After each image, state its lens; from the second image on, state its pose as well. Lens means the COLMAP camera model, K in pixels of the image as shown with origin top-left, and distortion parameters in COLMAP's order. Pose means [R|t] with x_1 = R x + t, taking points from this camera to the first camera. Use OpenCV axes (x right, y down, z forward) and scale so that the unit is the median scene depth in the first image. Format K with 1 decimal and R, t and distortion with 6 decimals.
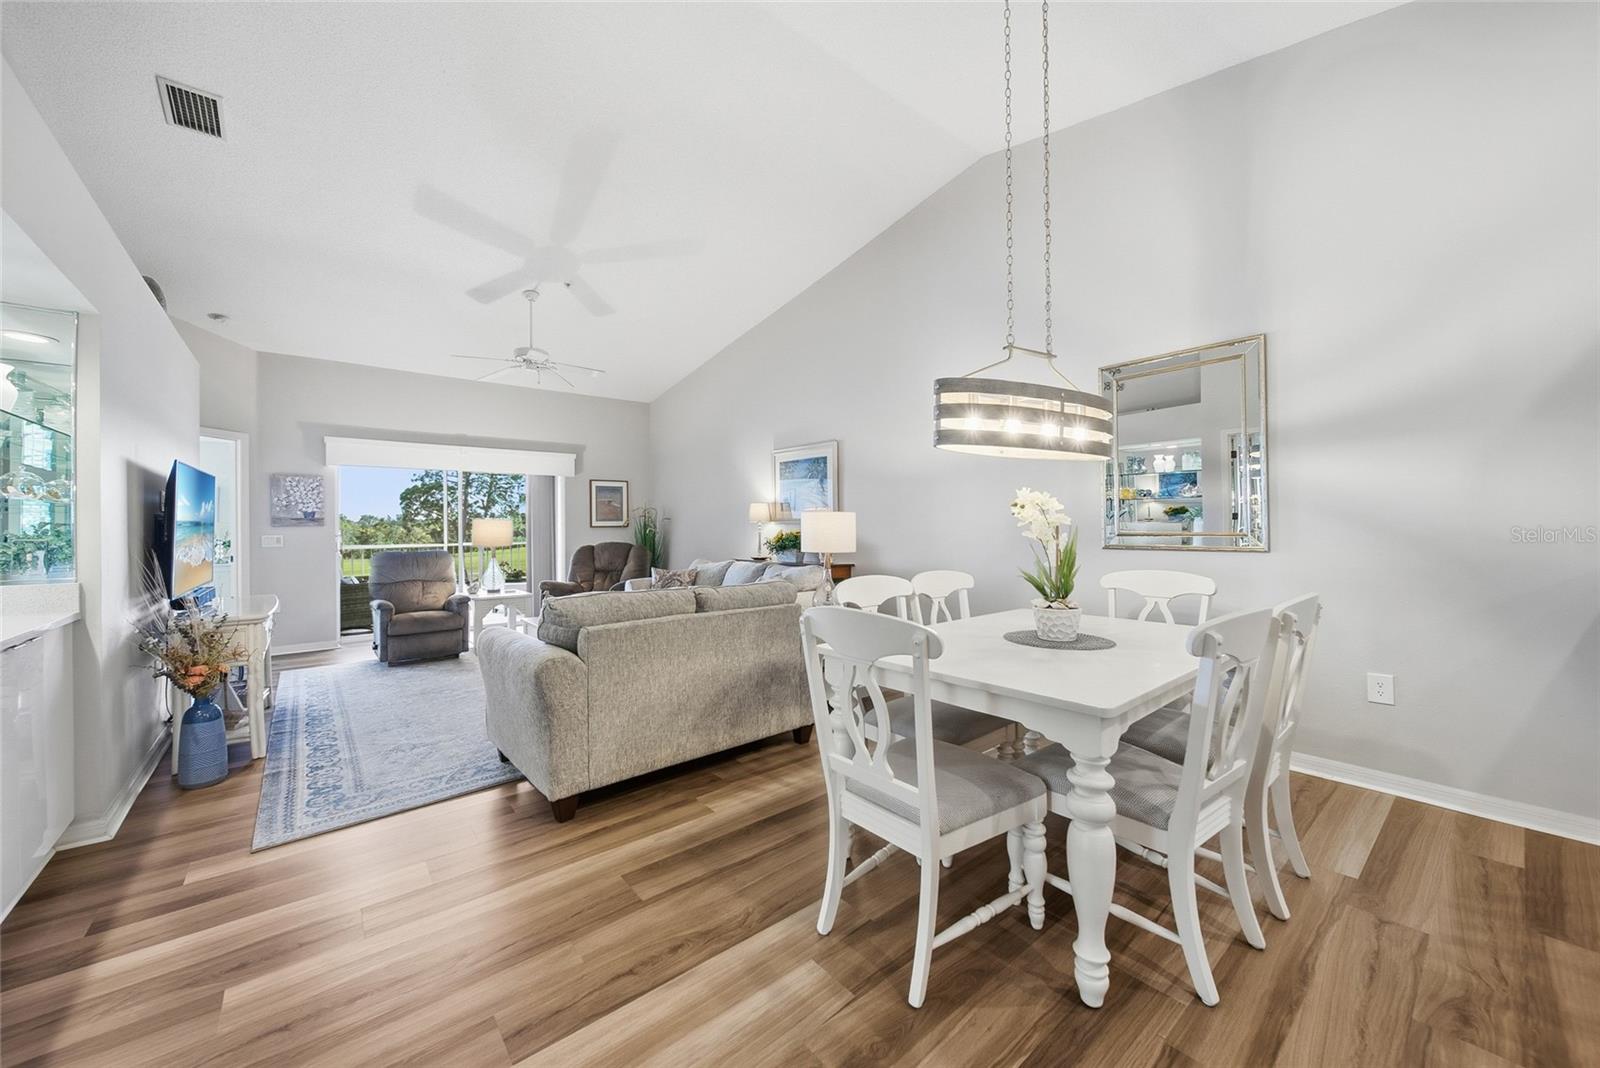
lens RADIAL K [[621.6, 0, 800.2], [0, 621.6, 539.7], [0, 0, 1]] dist [0.010736, -0.000200]
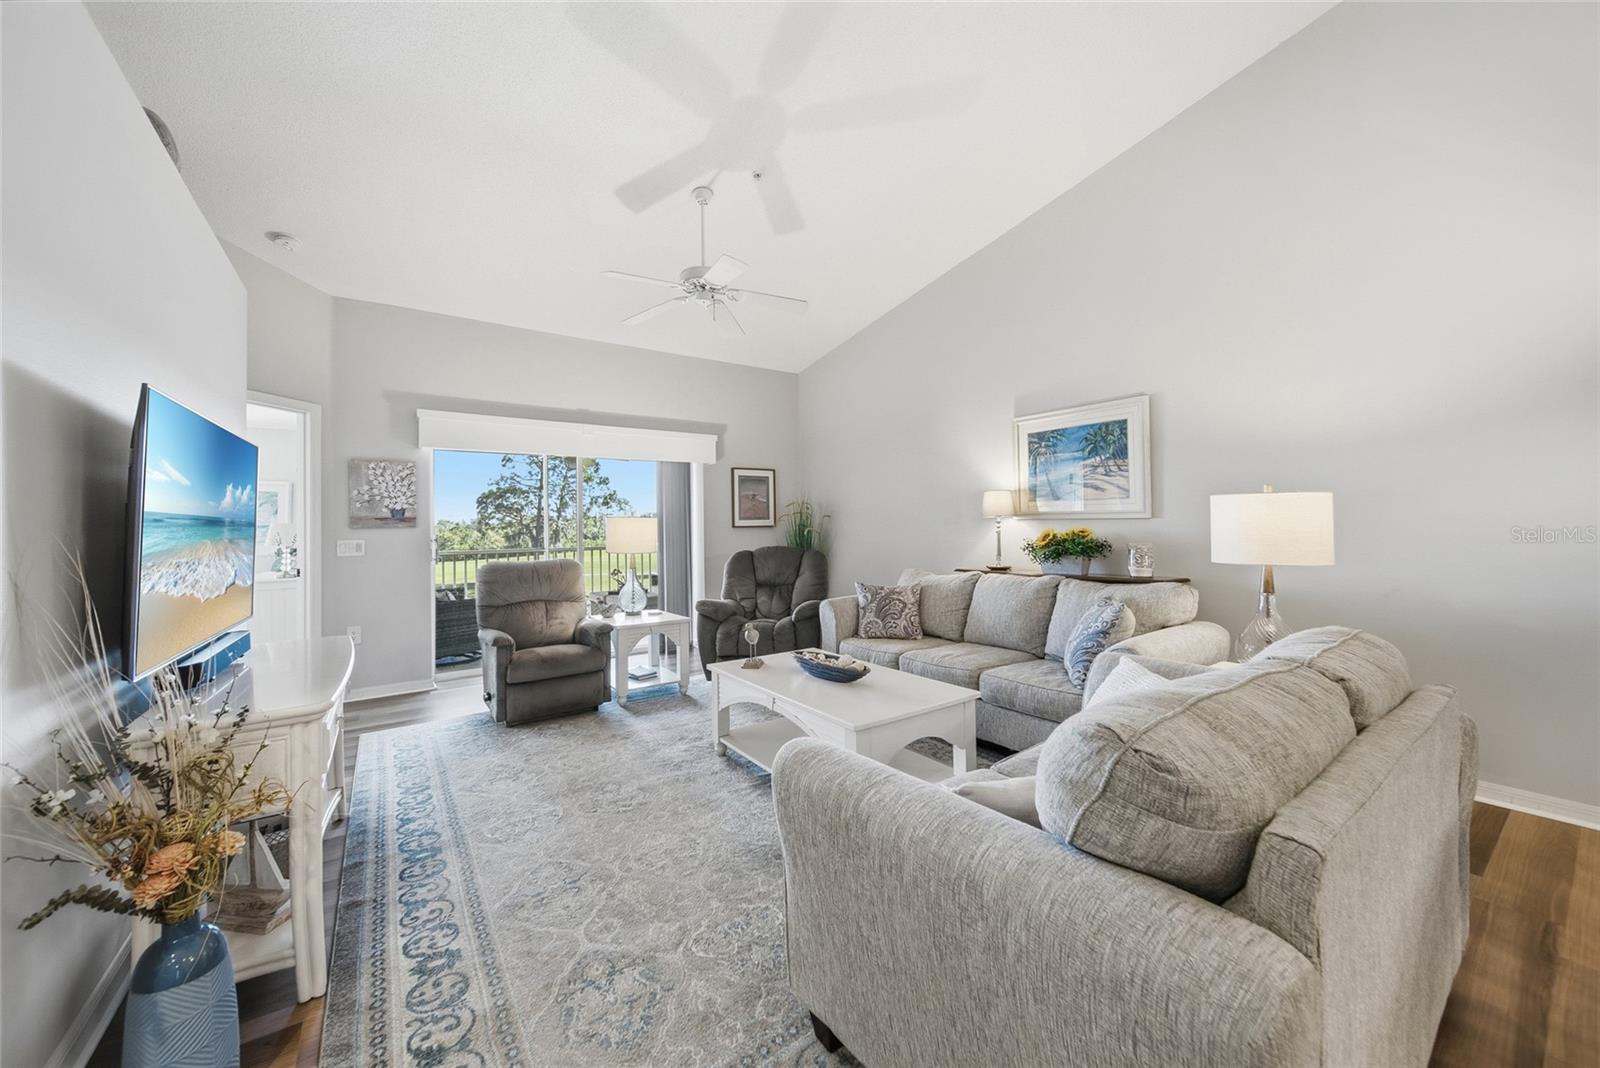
lens RADIAL K [[576.9, 0, 800.0], [0, 576.9, 534.0], [0, 0, 1]] dist [0.001474, 0.000069]
pose [[0.998828, -0.007270, -0.047848, -0.274751], [0.006752, 0.999917, -0.010987, -0.003742], [0.047924, 0.010651, 0.998794, 0.337821]]
